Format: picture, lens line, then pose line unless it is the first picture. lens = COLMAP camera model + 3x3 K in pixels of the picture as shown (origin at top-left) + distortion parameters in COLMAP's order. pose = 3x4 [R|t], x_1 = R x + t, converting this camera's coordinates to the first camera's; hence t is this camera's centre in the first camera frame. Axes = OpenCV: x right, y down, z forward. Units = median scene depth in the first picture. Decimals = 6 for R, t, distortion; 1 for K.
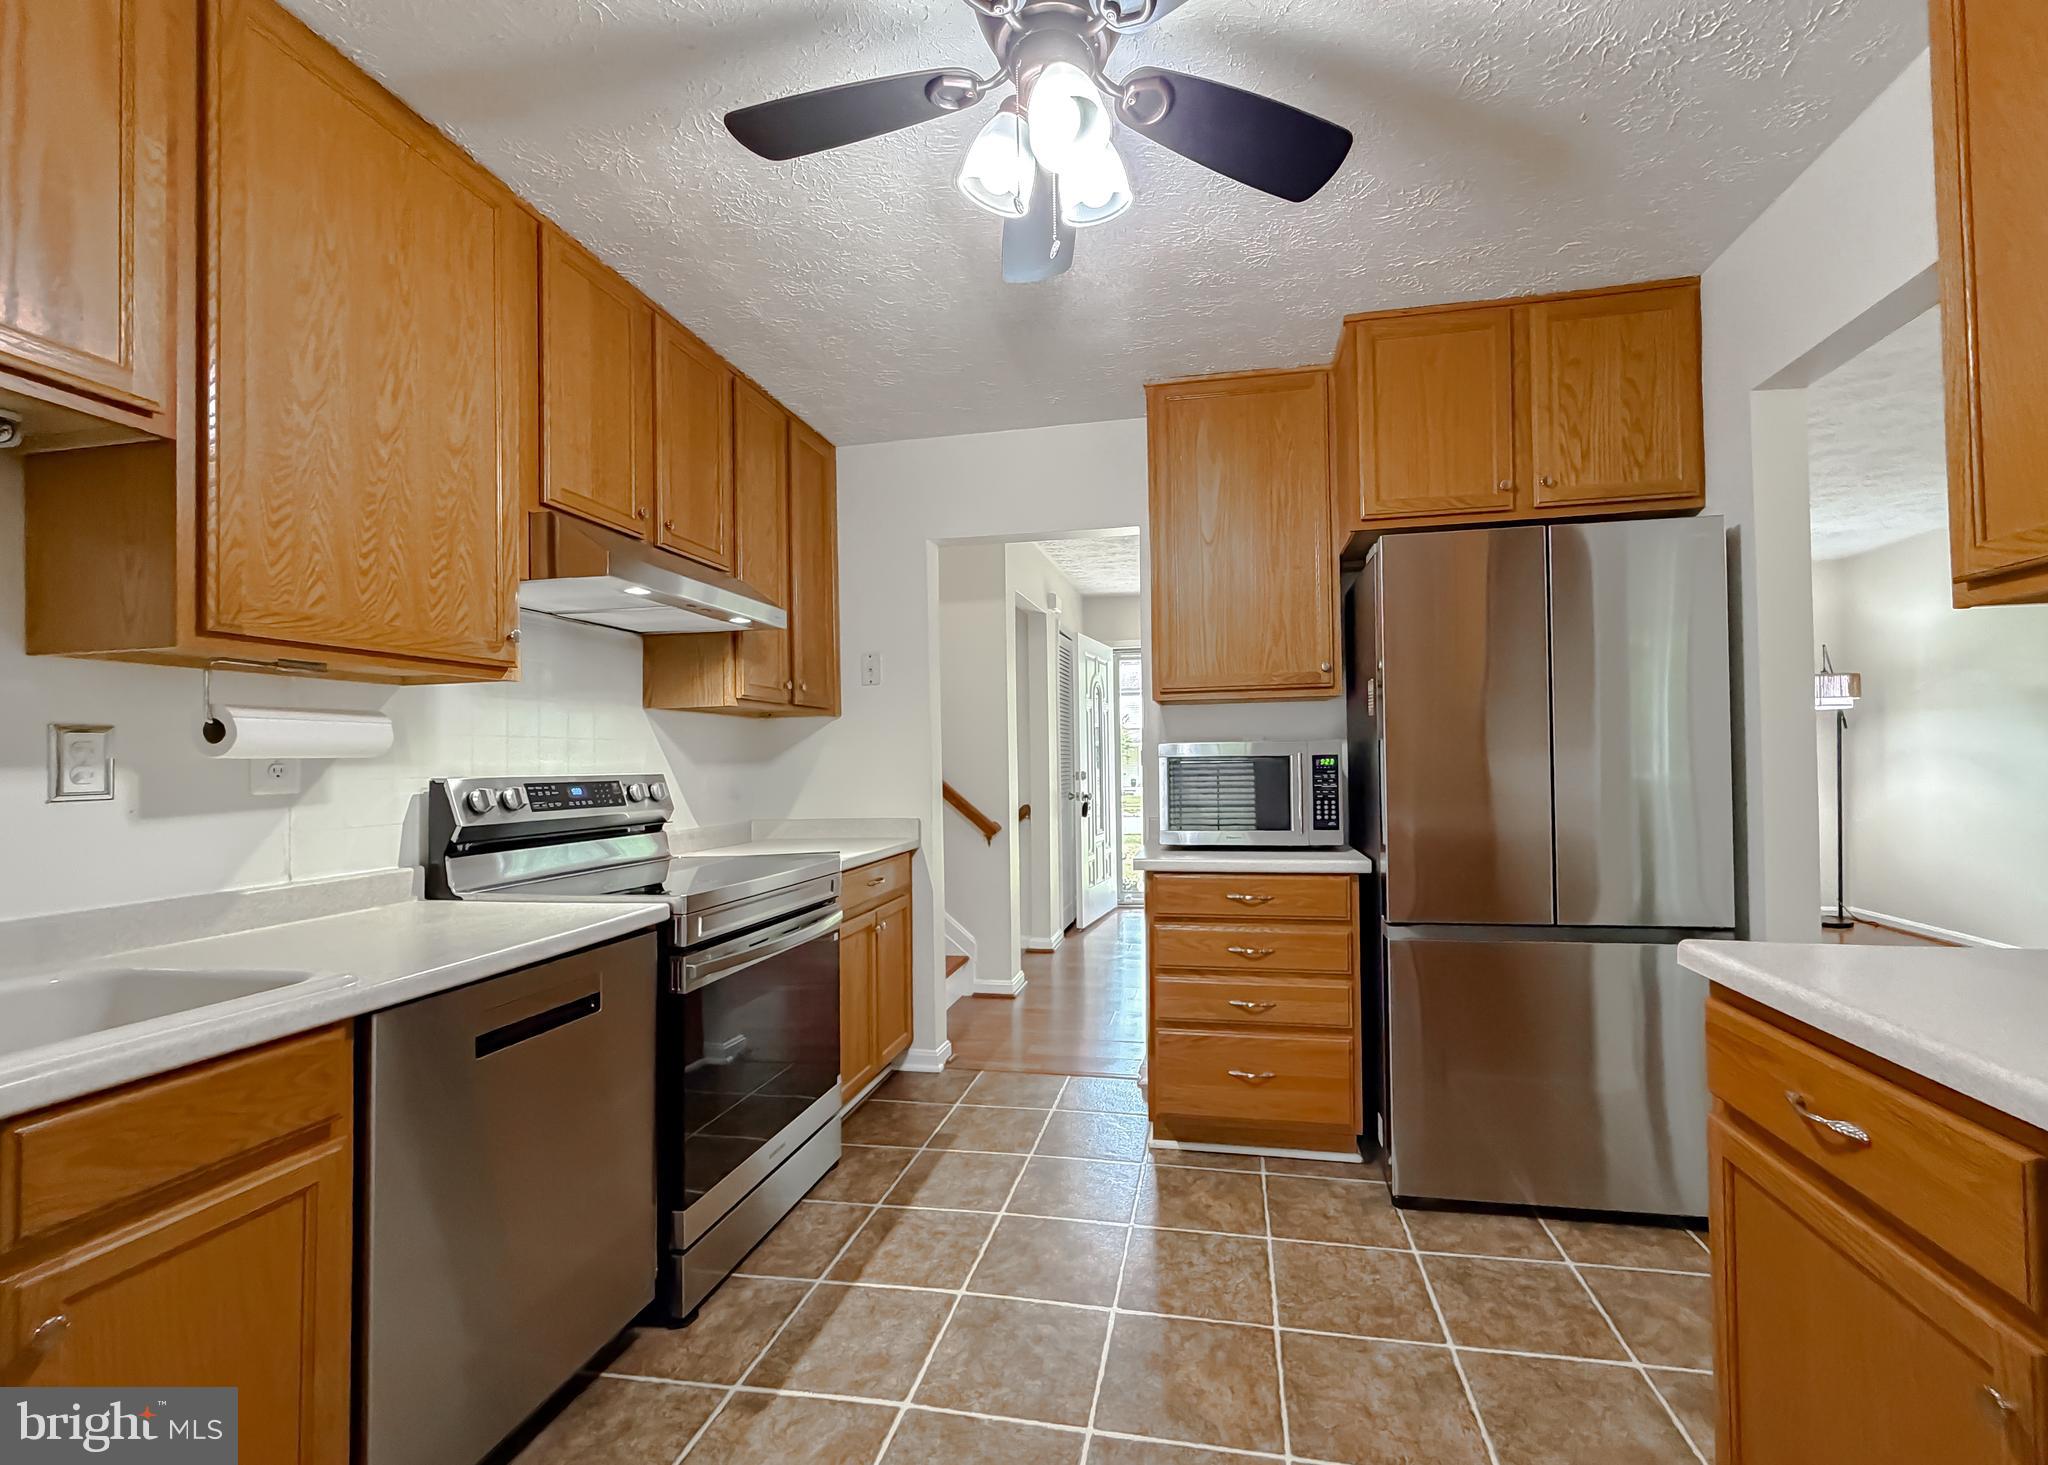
lens RADIAL K [[840.3, 0, 1079.0], [0, 840.3, 750.3], [0, 0, 1]] dist [0.001019, 0.000036]
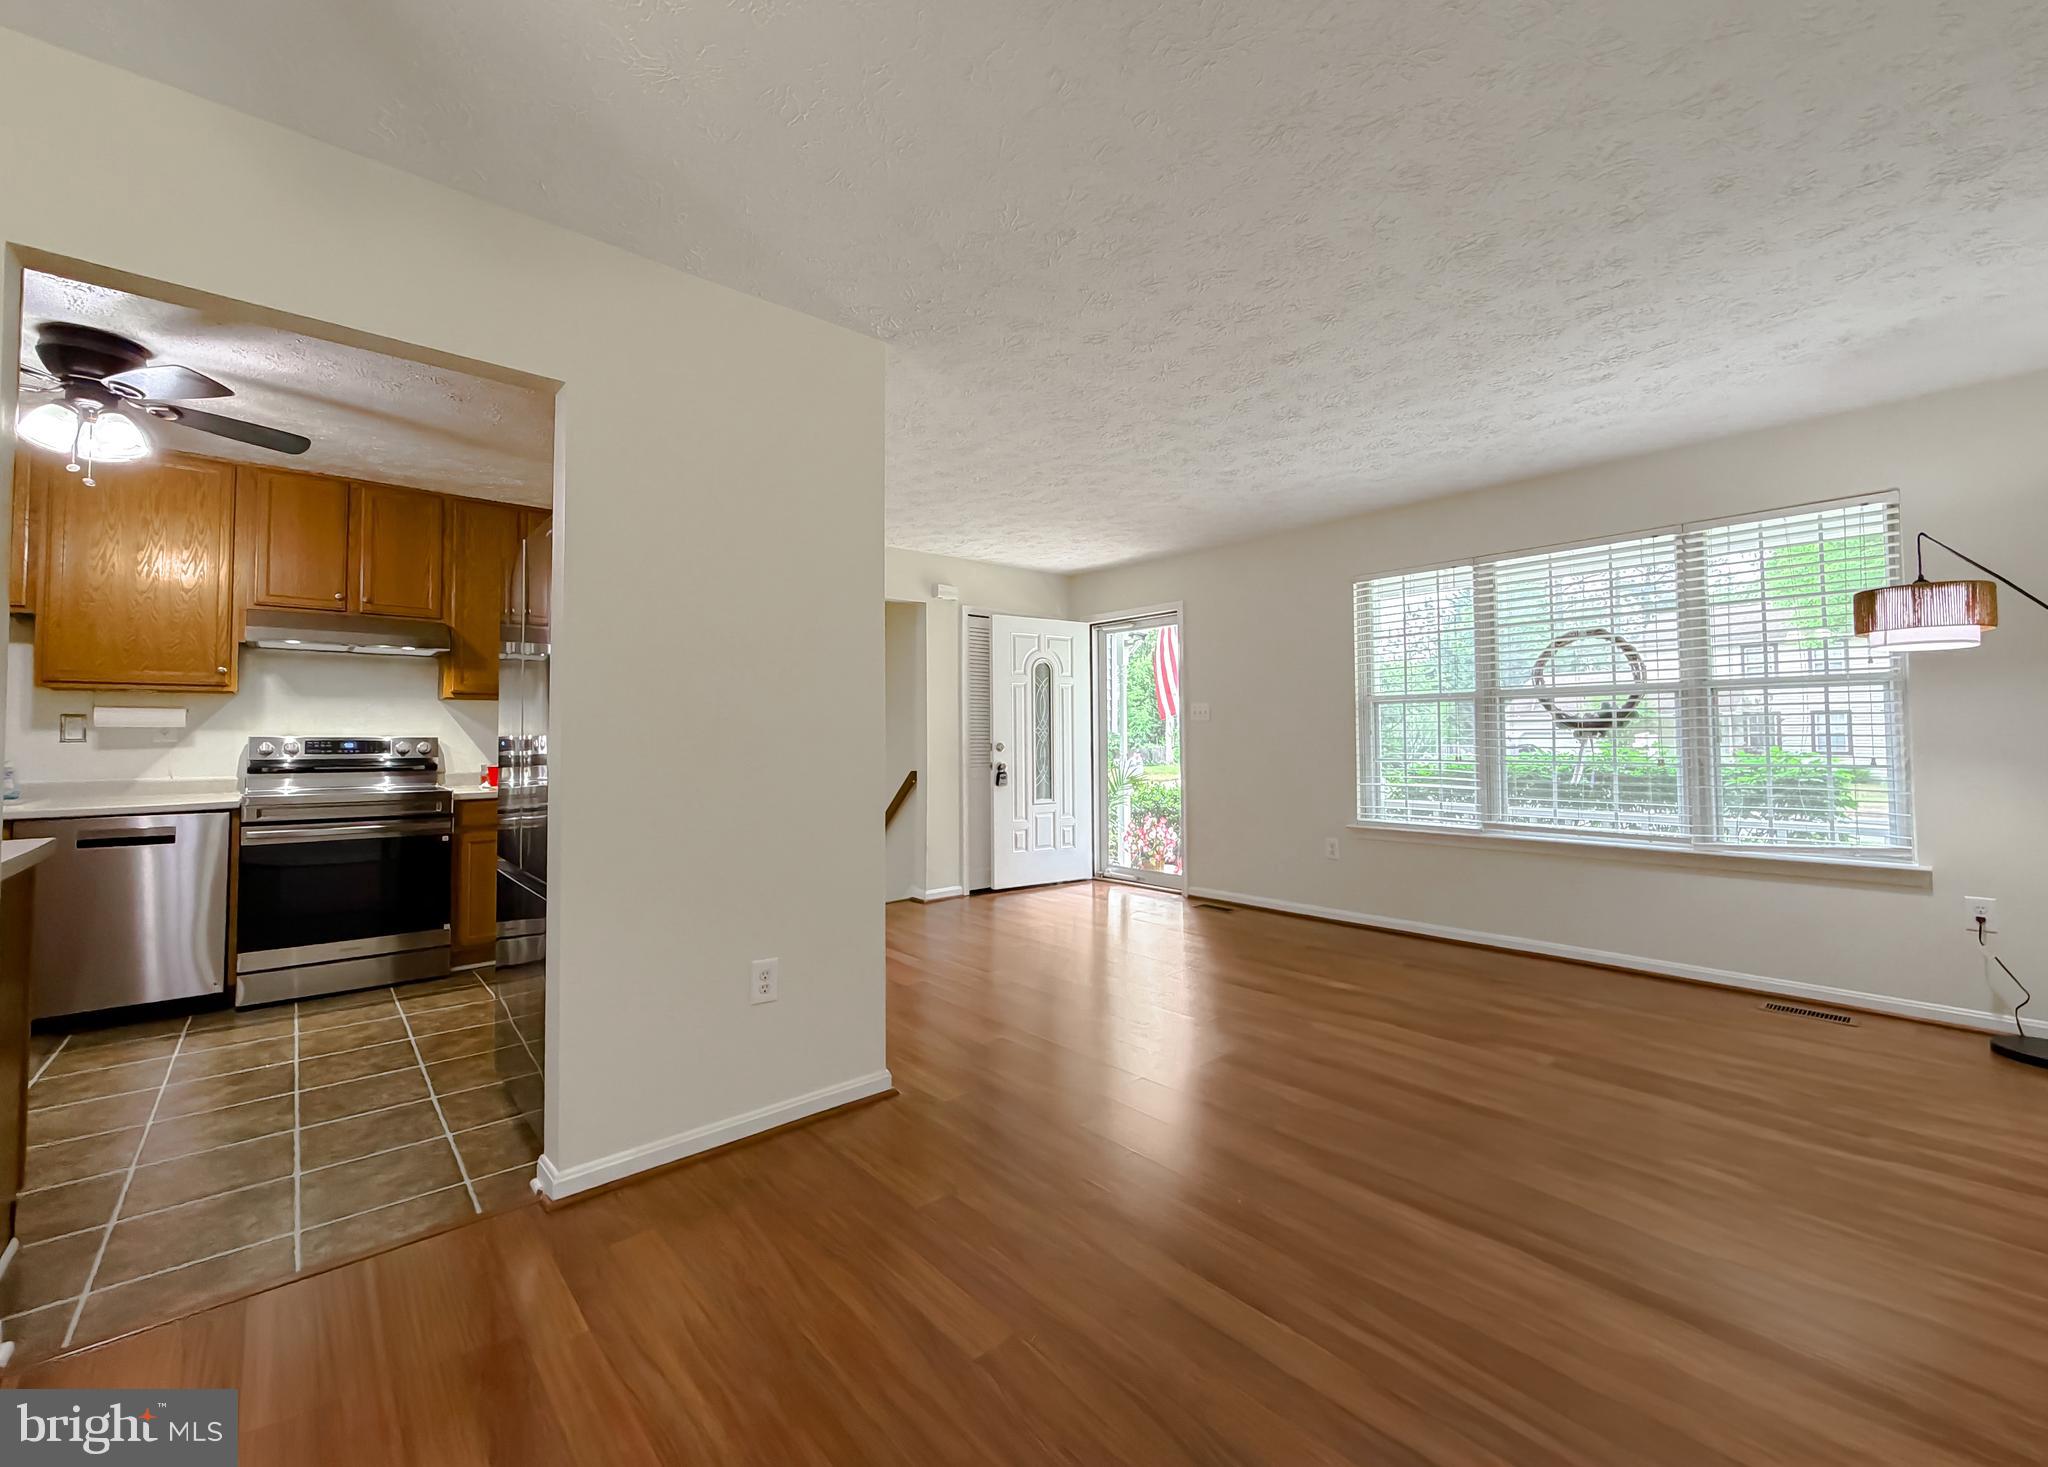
lens RADIAL K [[832.1, 0, 1018.3], [0, 832.1, 711.2], [0, 0, 1]] dist [0.000569, 0.000081]
pose [[0.778623, -0.008078, -0.627440, 1.886717], [-0.000035, 0.999917, -0.012918, -0.003653], [0.627492, 0.010080, 0.778558, 0.521411]]
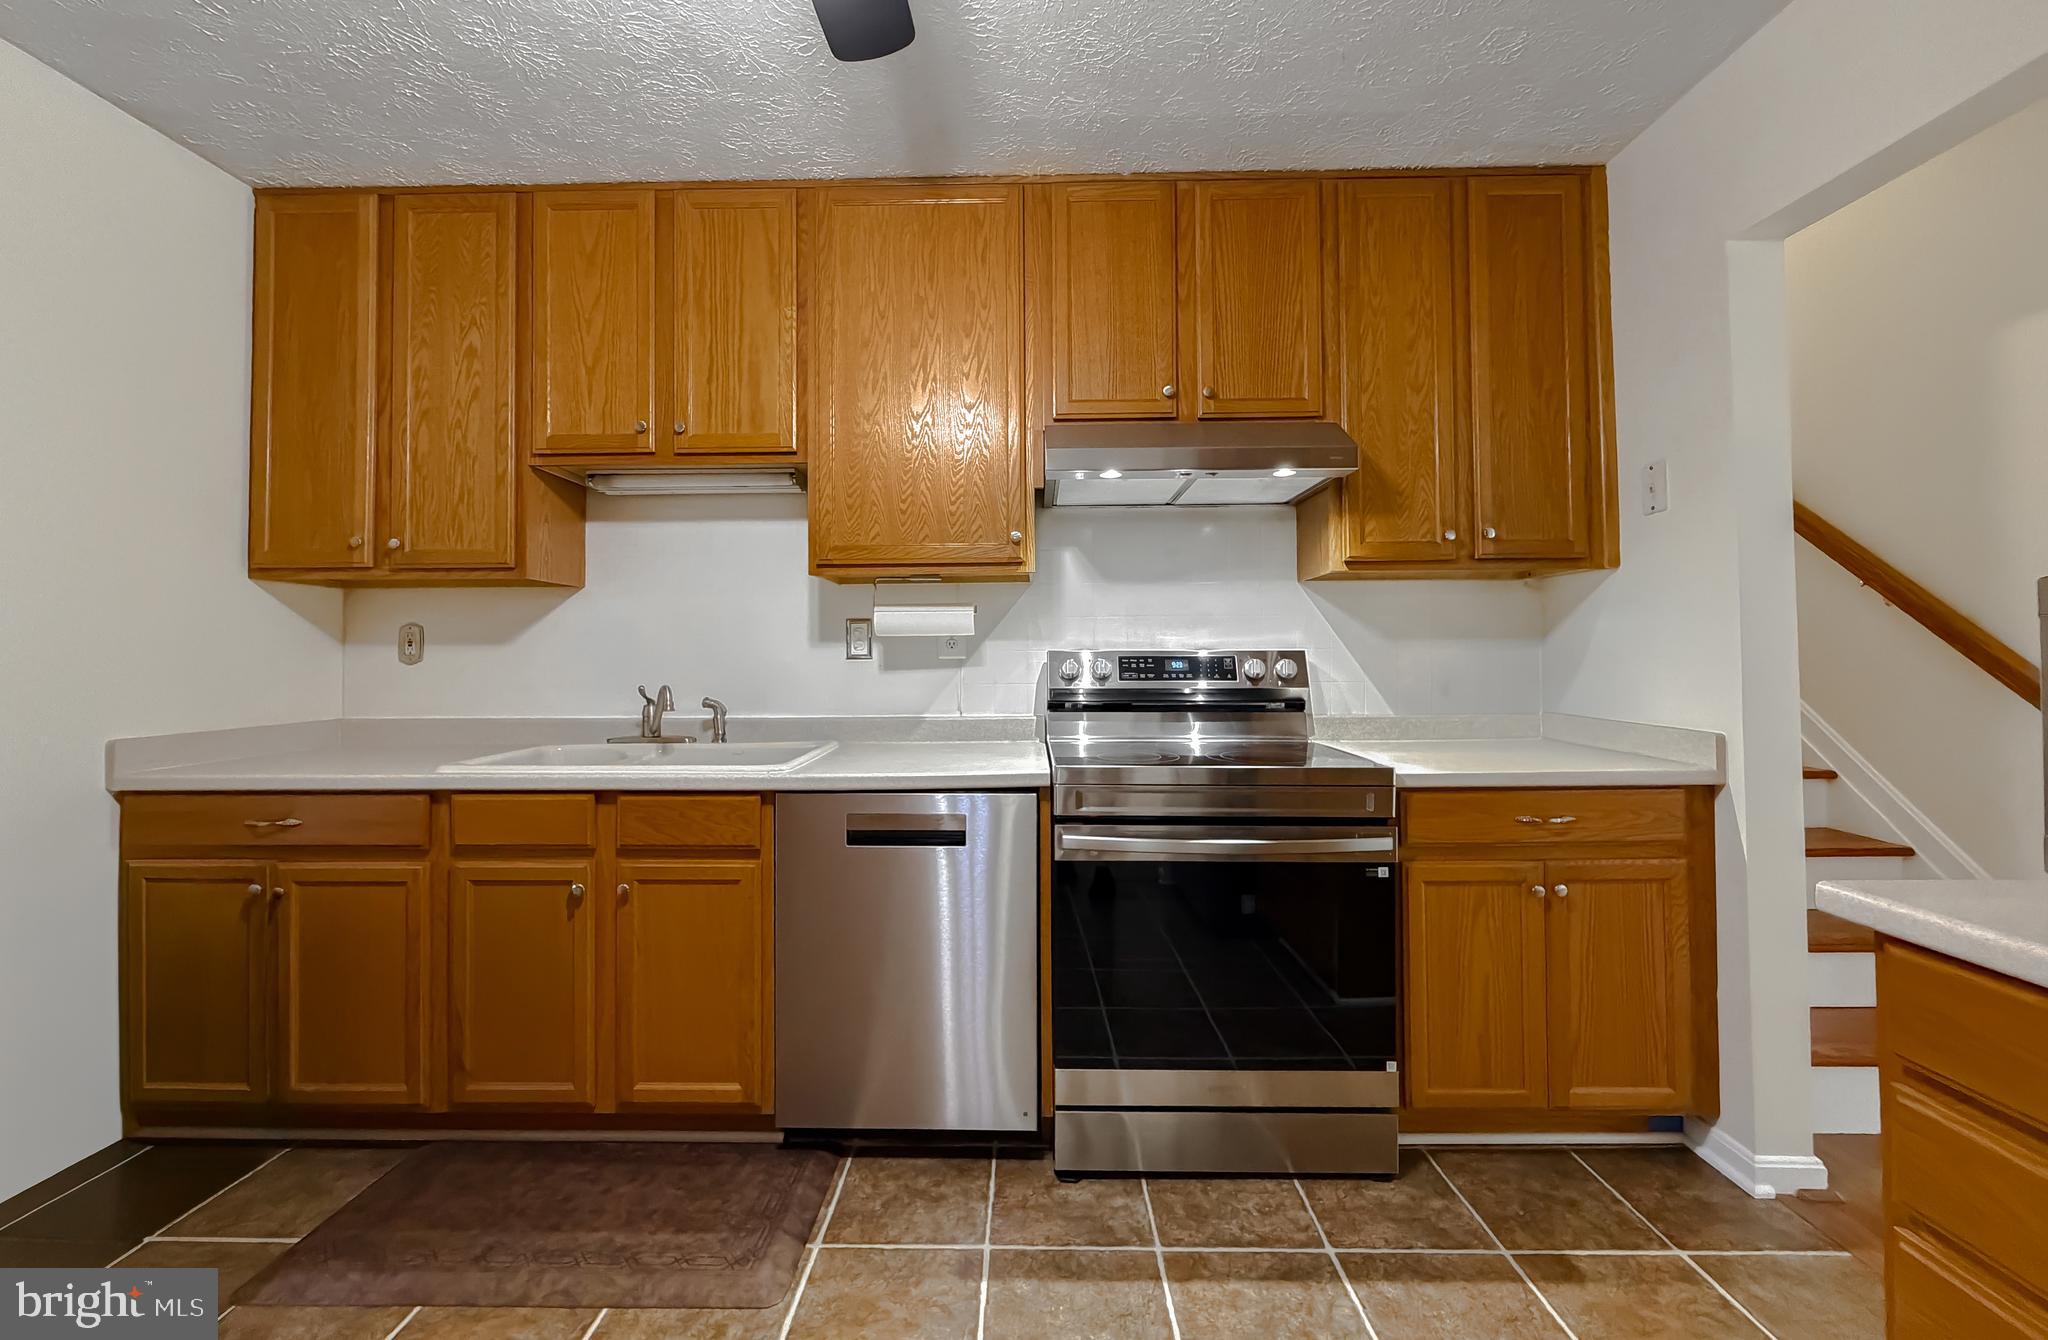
lens RADIAL K [[818.8, 0, 1013.5], [0, 818.8, 642.2], [0, 0, 1]] dist [-0.001225, -0.000078]
pose [[0.154020, 0.000564, -0.988068, 0.442492], [0.016101, 0.999866, 0.003081, 0.014201], [0.987936, -0.016383, 0.153991, 0.677544]]
